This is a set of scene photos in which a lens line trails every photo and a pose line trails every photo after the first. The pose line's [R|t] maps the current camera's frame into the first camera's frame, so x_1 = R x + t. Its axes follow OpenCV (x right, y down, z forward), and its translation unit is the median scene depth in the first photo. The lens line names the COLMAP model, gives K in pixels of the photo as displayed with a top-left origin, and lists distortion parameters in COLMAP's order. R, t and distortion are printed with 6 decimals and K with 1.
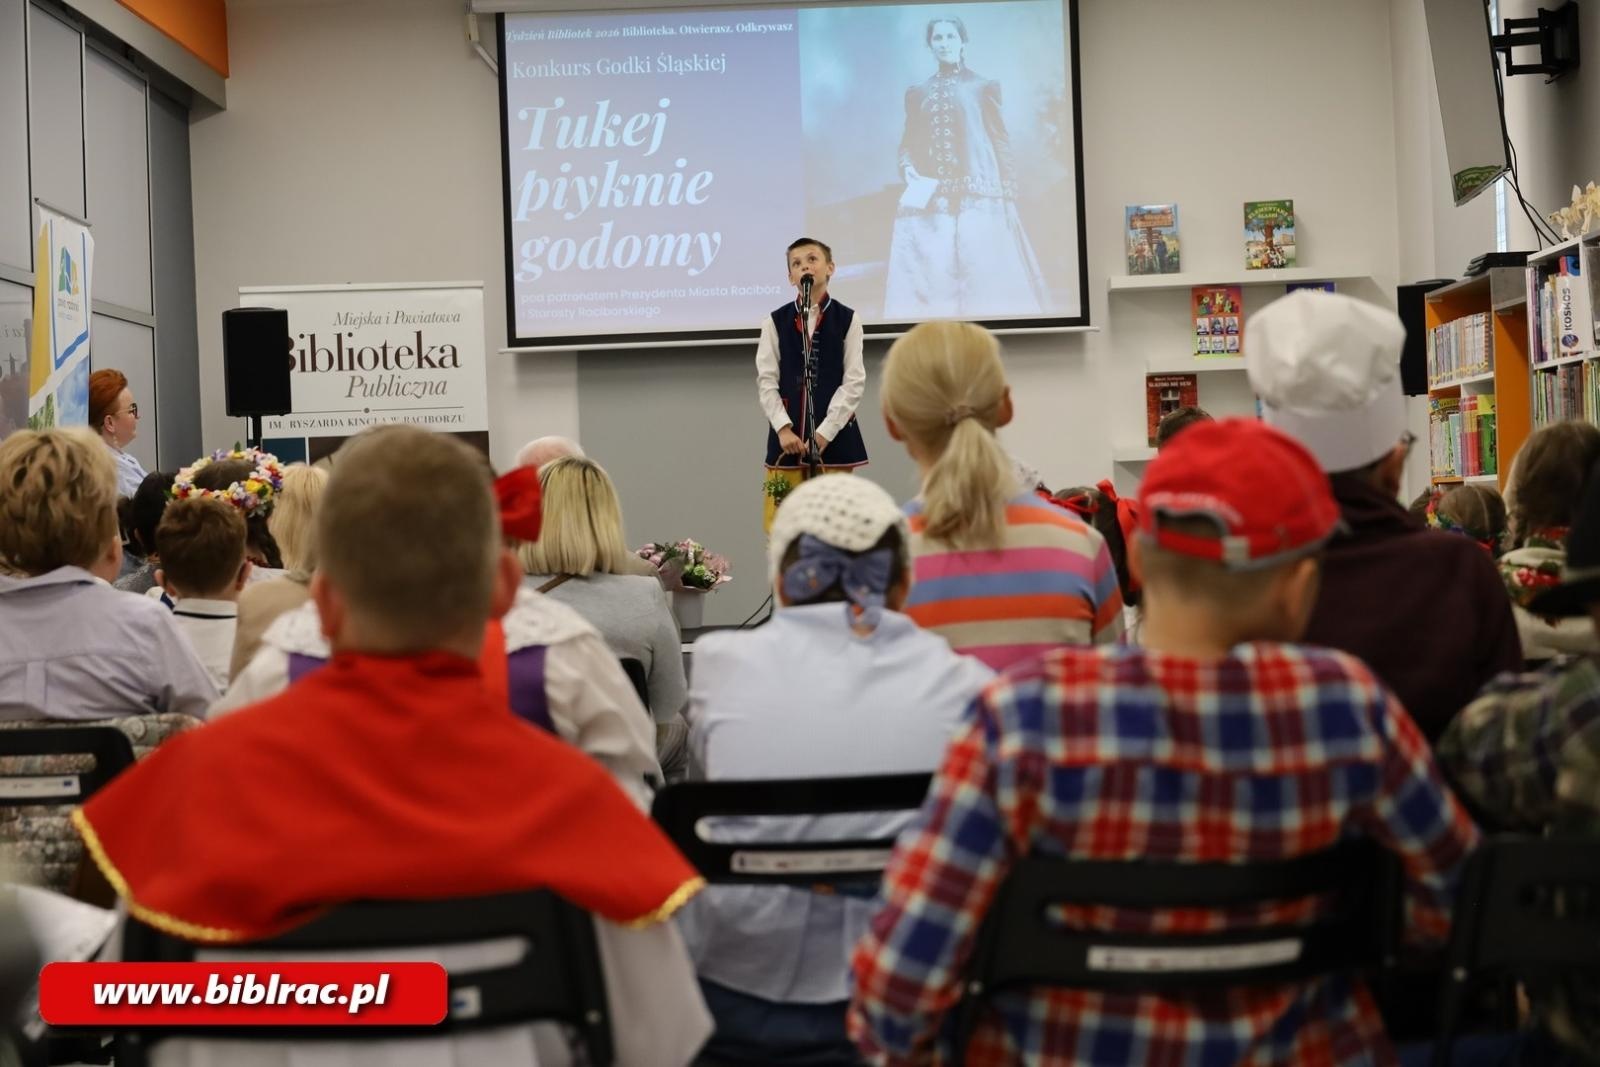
lens RADIAL K [[3624.6, 0, 798.2], [0, 3624.6, 522.3], [0, 0, 1]] dist [0.153575, 0.000000]
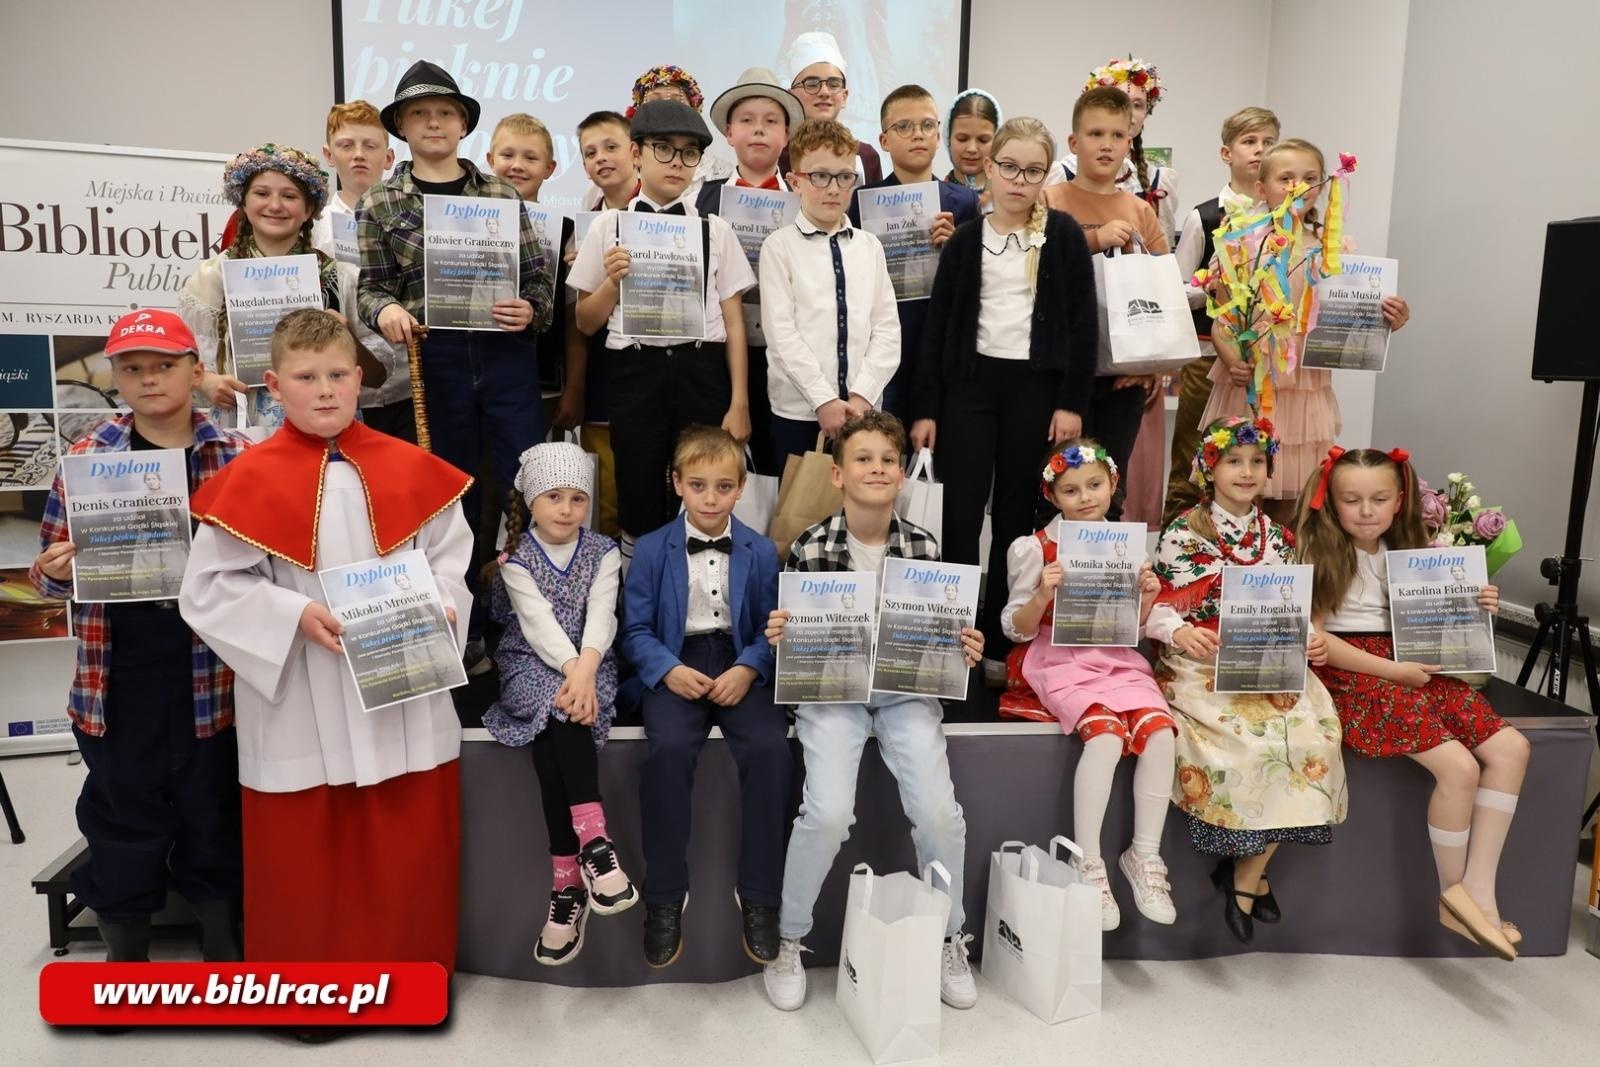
lens RADIAL K [[1323.2, 0, 789.8], [0, 1323.2, 526.9], [0, 0, 1]] dist [0.041935, -0.001849]
pose [[0.989373, 0.041879, 0.139237, -0.011498], [-0.059629, 0.990254, 0.125861, -0.027248], [-0.132609, -0.132826, 0.982228, 0.649059]]
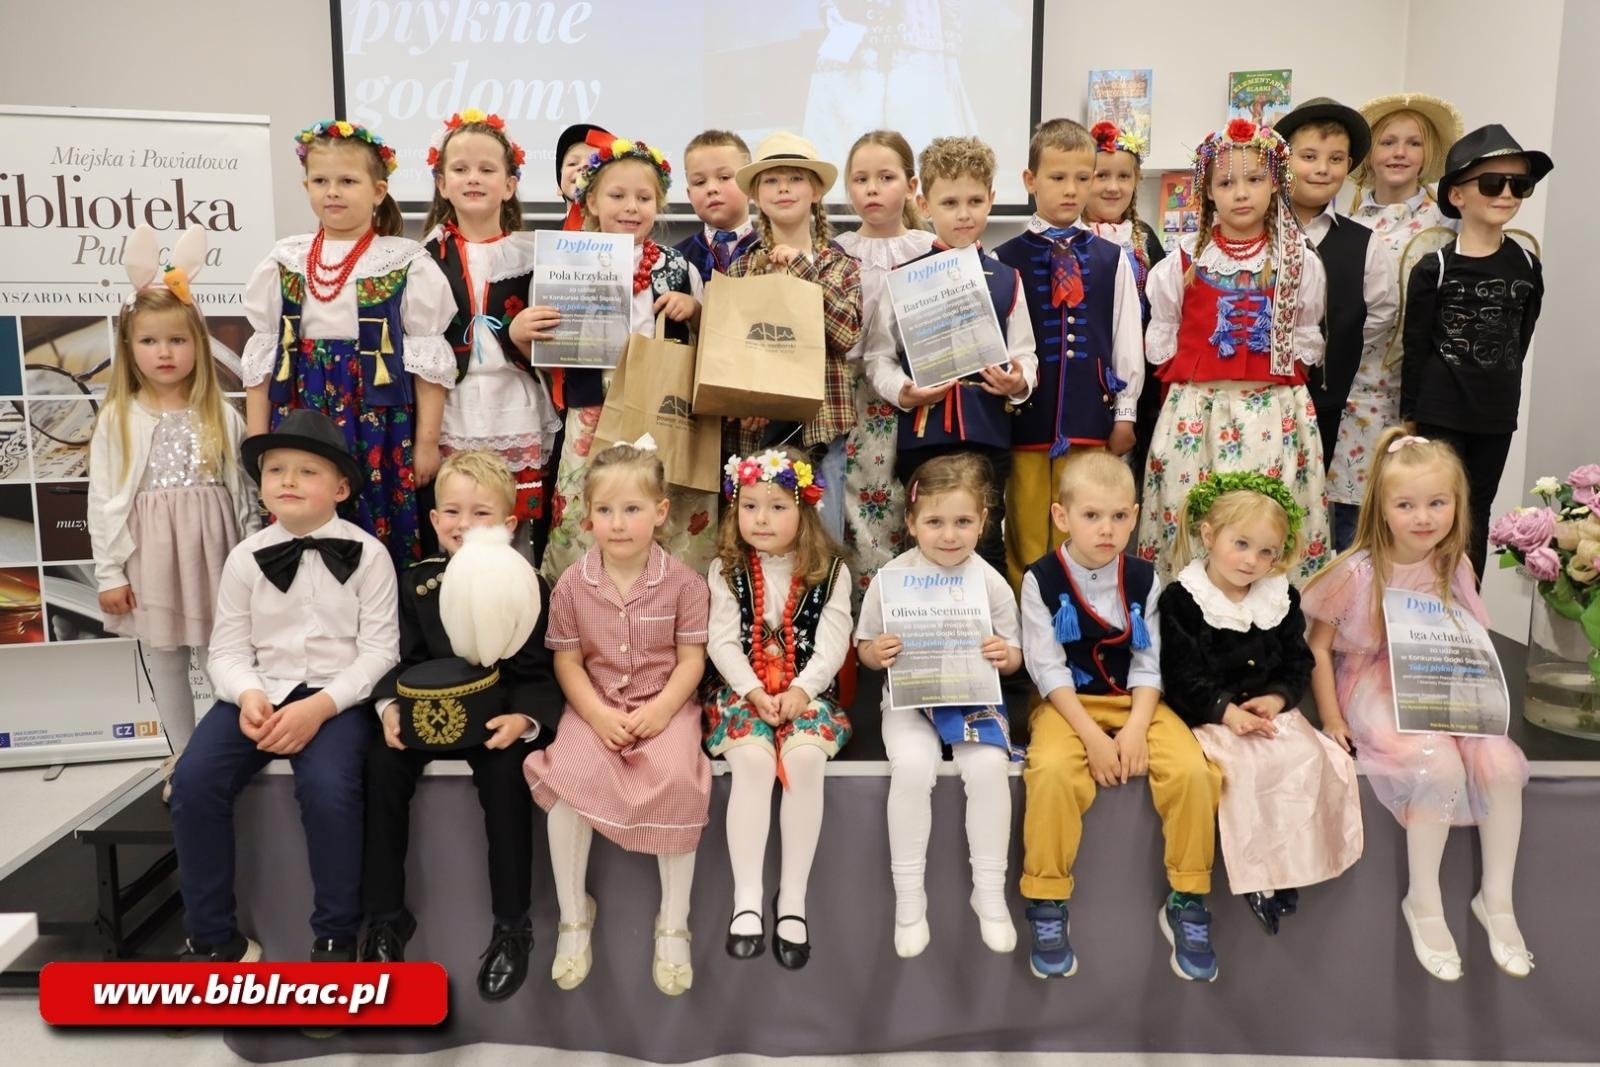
lens RADIAL K [[1394.1, 0, 802.0], [0, 1394.1, 520.9], [0, 0, 1]] dist [0.043240, -0.042745]
pose [[0.998552, 0.033120, 0.042395, 0.014240], [-0.038719, 0.989547, 0.138918, -0.026928], [-0.037351, -0.140359, 0.989396, 0.670809]]
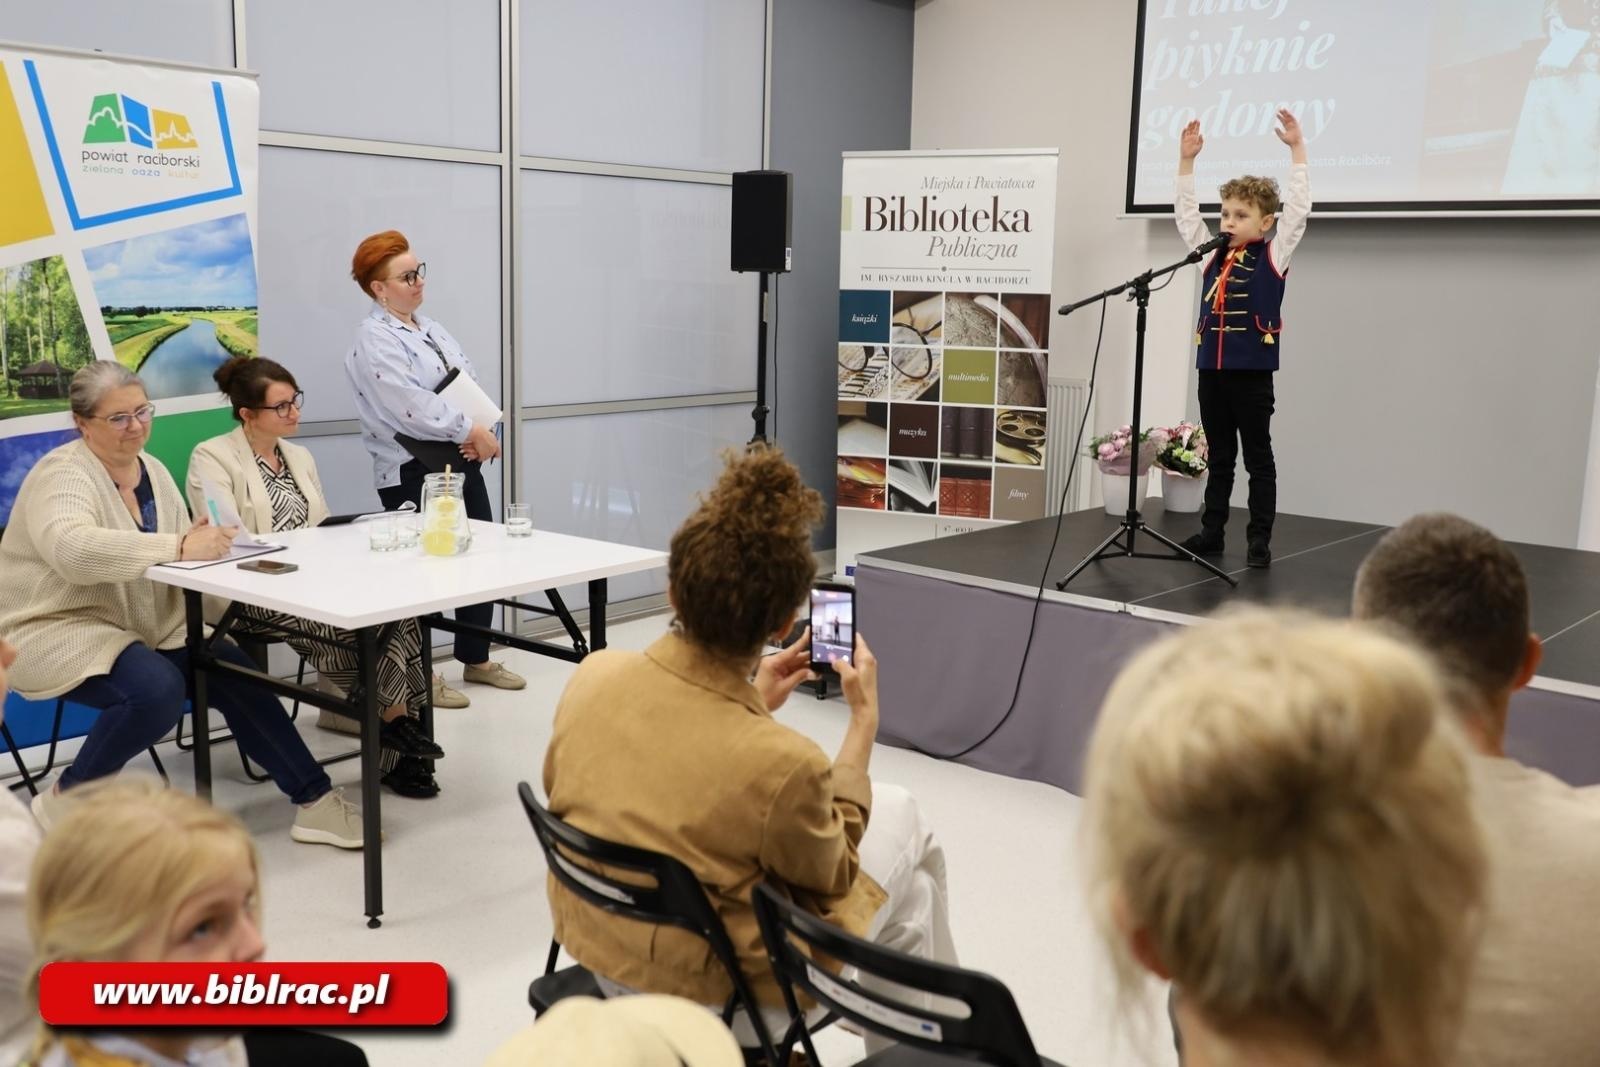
lens RADIAL K [[1549.4, 0, 789.8], [0, 1549.4, 535.9], [0, 0, 1]] dist [0.016978, 0.000000]
pose [[0.764839, 0.163244, -0.623196, 0.144605], [-0.055118, 0.980397, 0.189166, -0.036216], [0.641860, -0.110332, 0.758843, 0.581333]]
